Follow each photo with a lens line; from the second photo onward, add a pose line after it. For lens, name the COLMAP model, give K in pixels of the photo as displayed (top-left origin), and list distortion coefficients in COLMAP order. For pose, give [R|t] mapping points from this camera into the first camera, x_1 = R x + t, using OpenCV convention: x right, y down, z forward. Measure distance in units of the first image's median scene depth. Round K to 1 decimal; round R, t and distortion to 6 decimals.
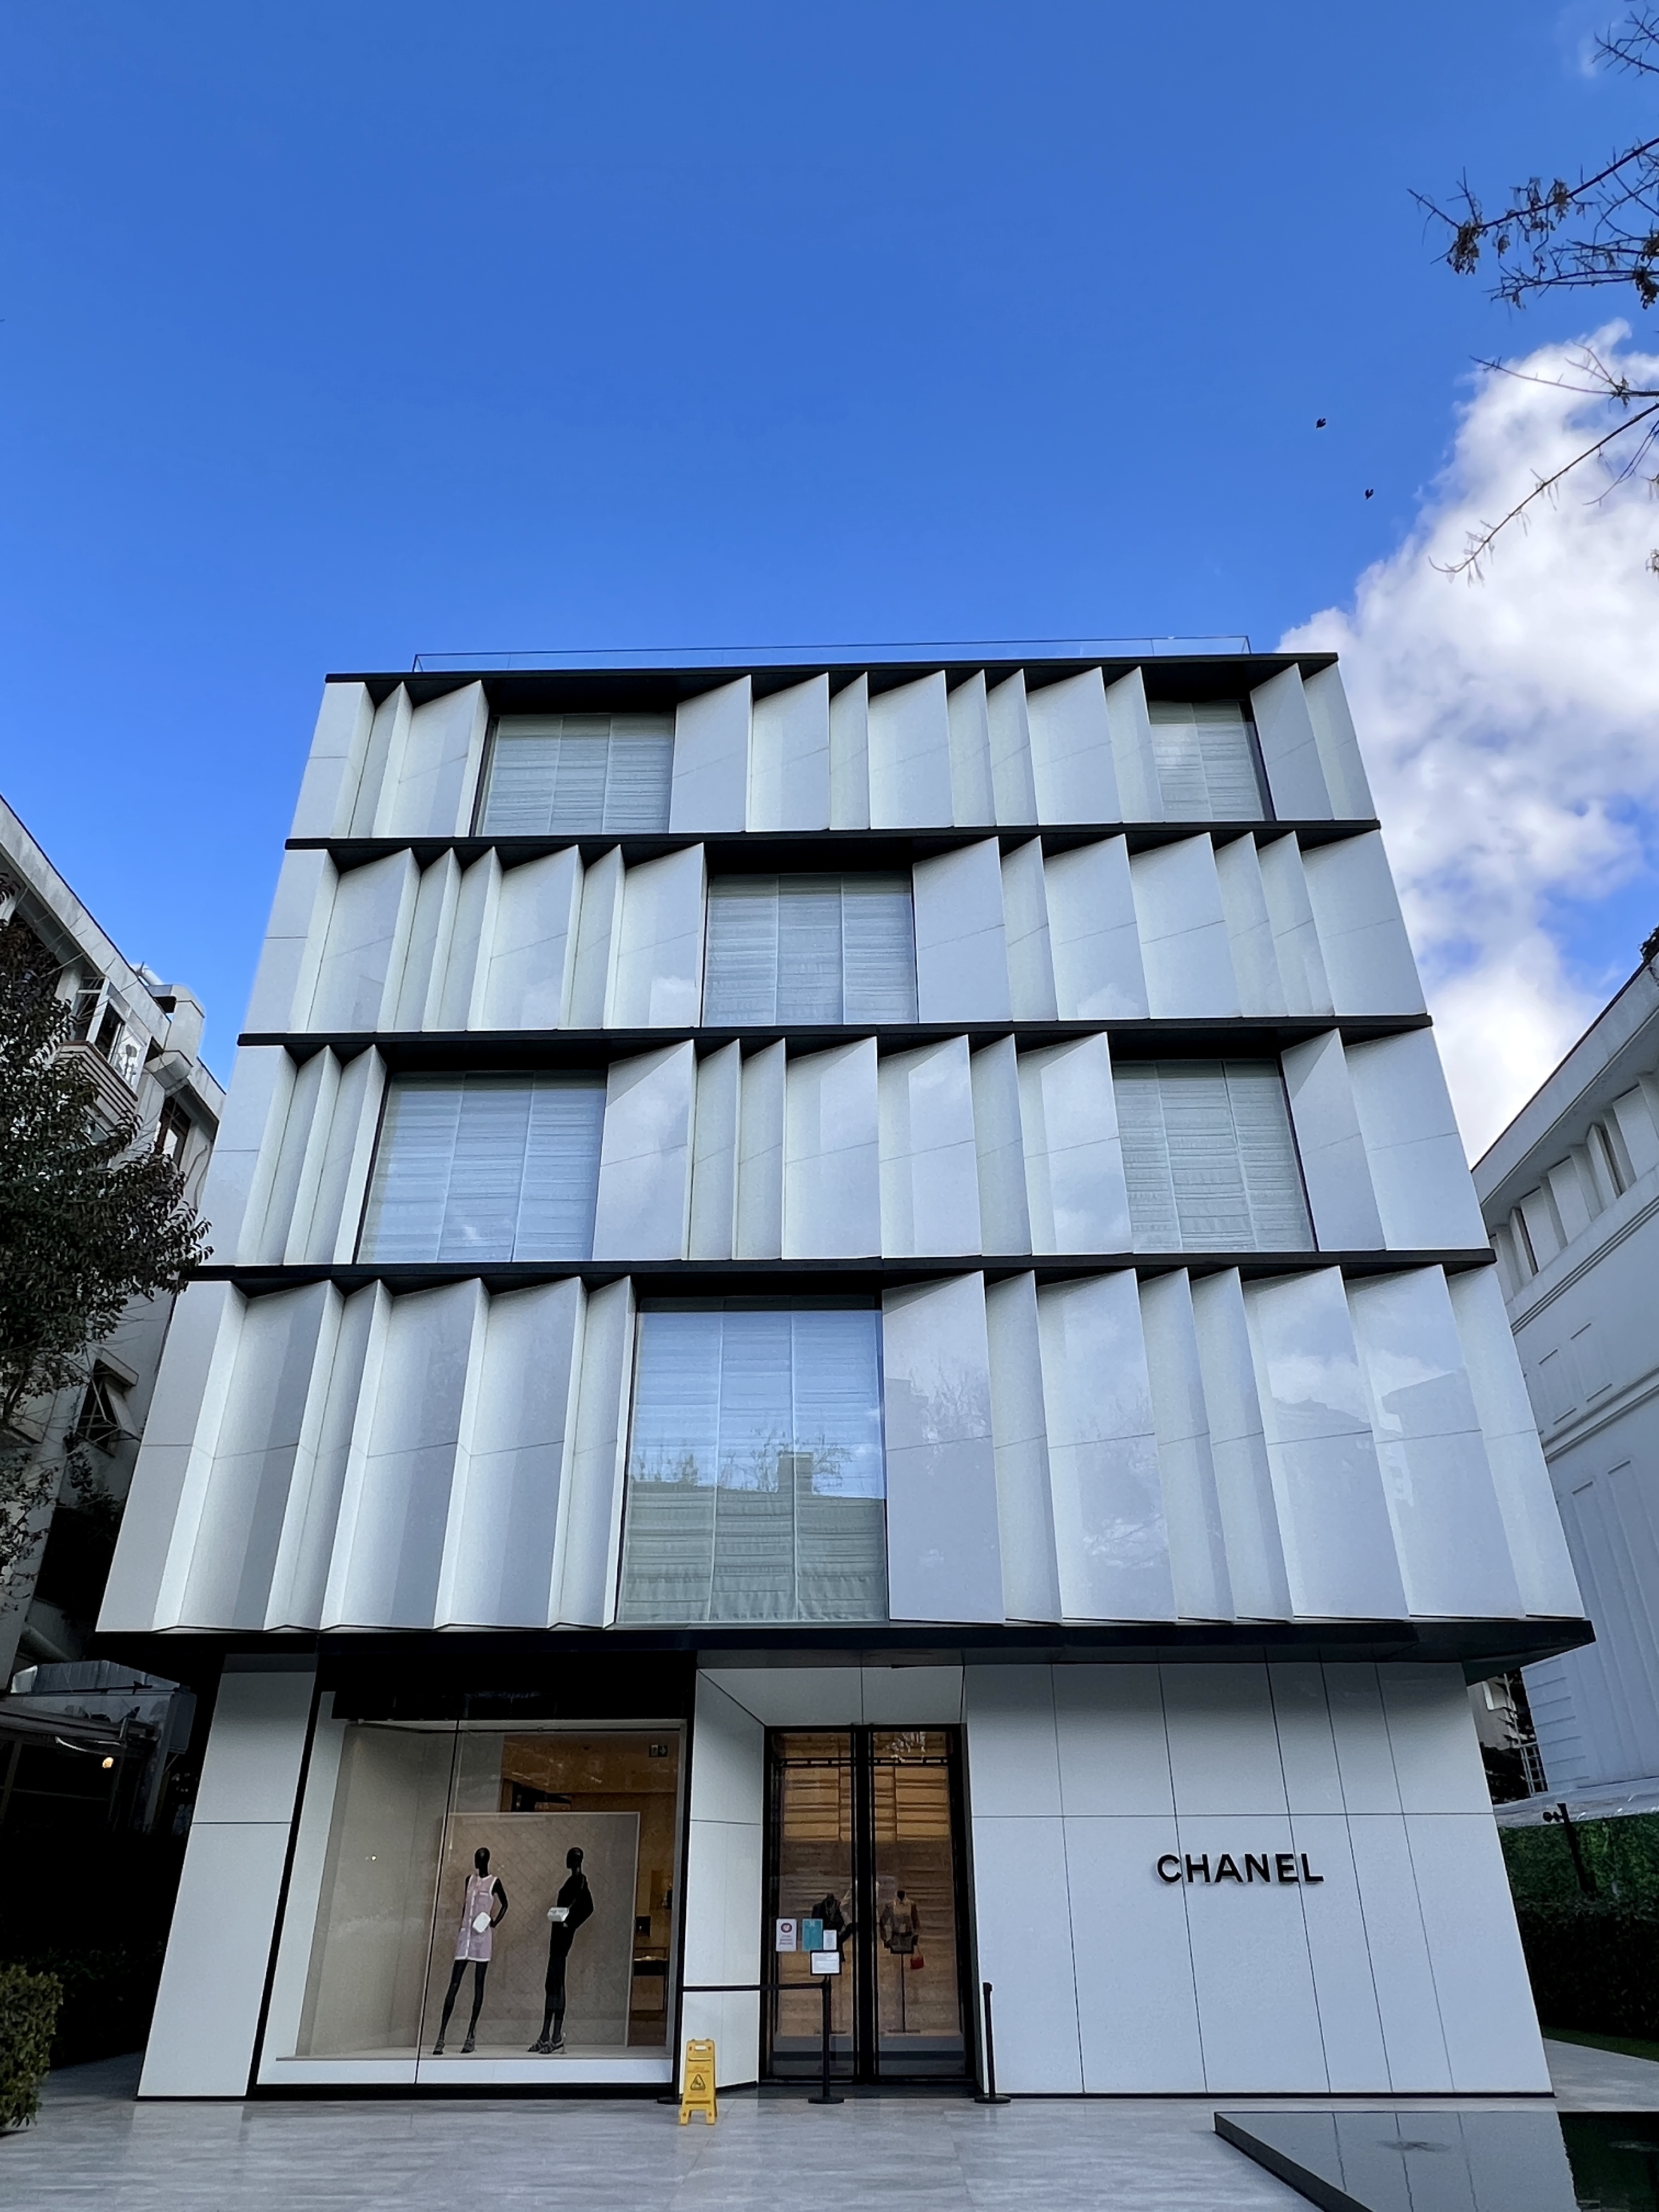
lens RADIAL K [[1387.2, 0, 825.4], [0, 1387.2, 1099.3], [0, 0, 1]] dist [-0.009318, 0.005552]
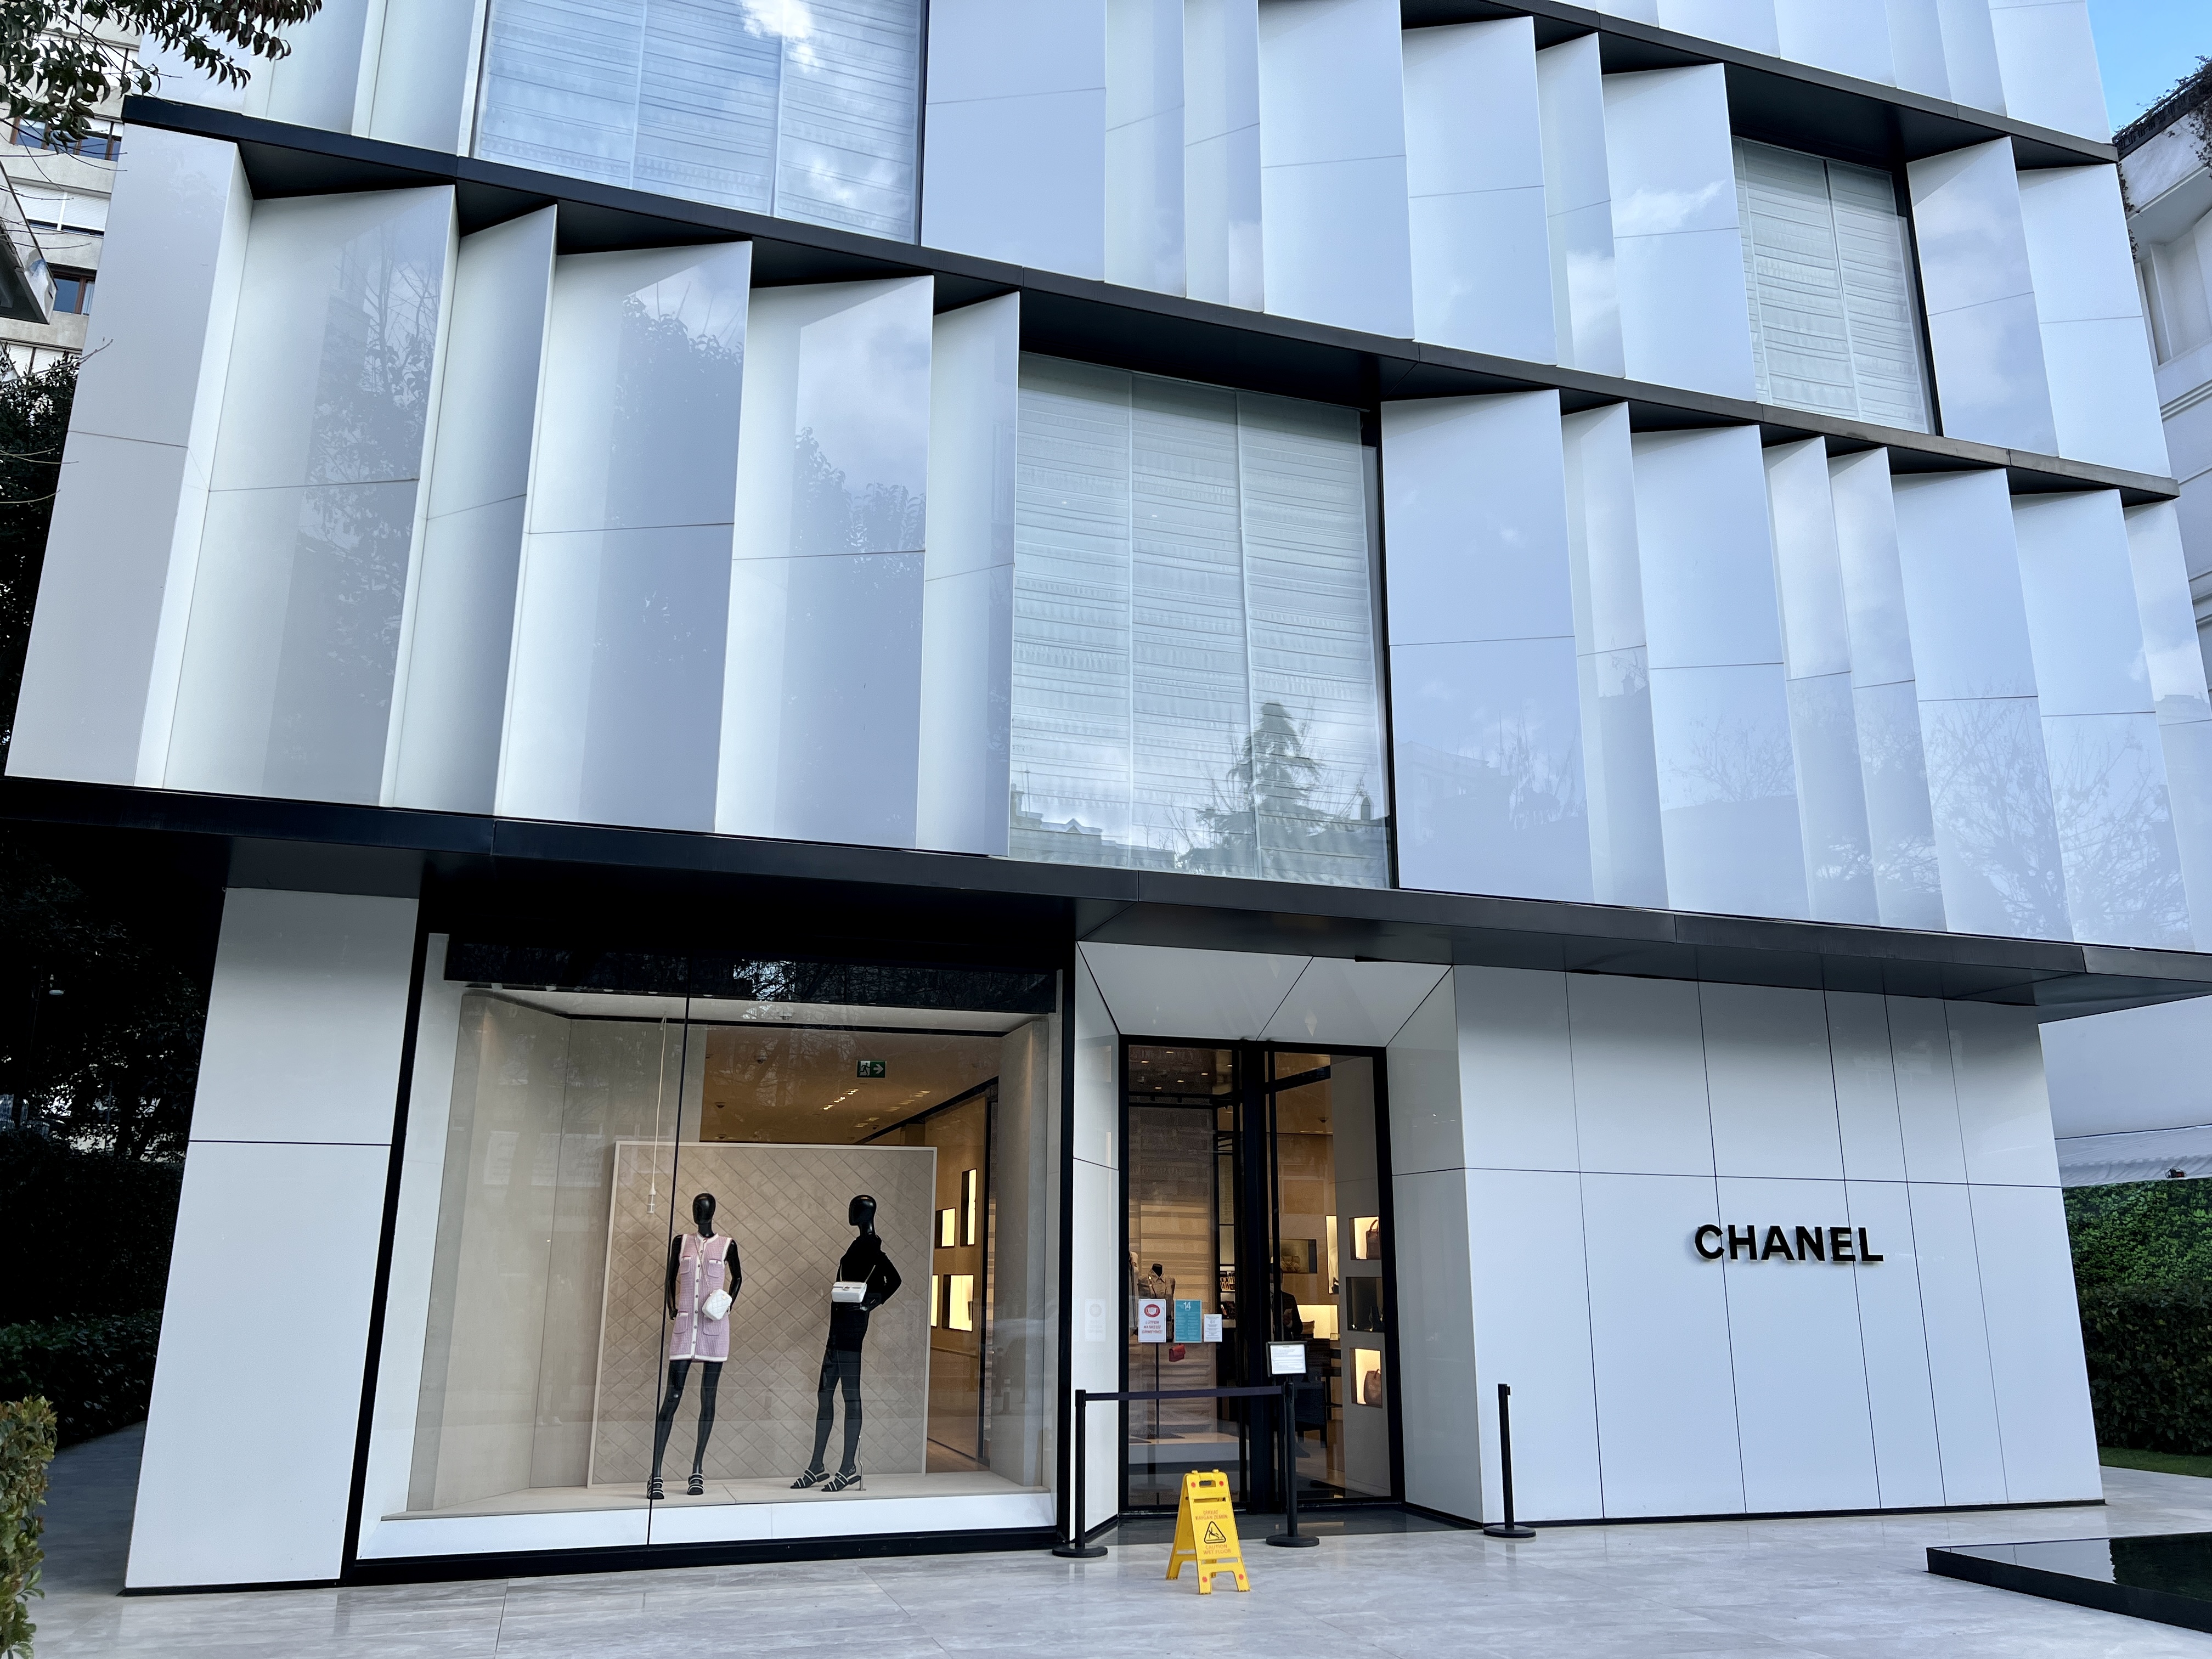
lens RADIAL K [[1676.5, 0, 1111.9], [0, 1676.5, 828.0], [0, 0, 1]] dist [0.035630, -0.031689]
pose [[0.942750, 0.094028, 0.319970, -0.348165], [-0.172847, 0.958275, 0.227668, 0.198064], [-0.285212, -0.269940, 0.919666, 0.329507]]
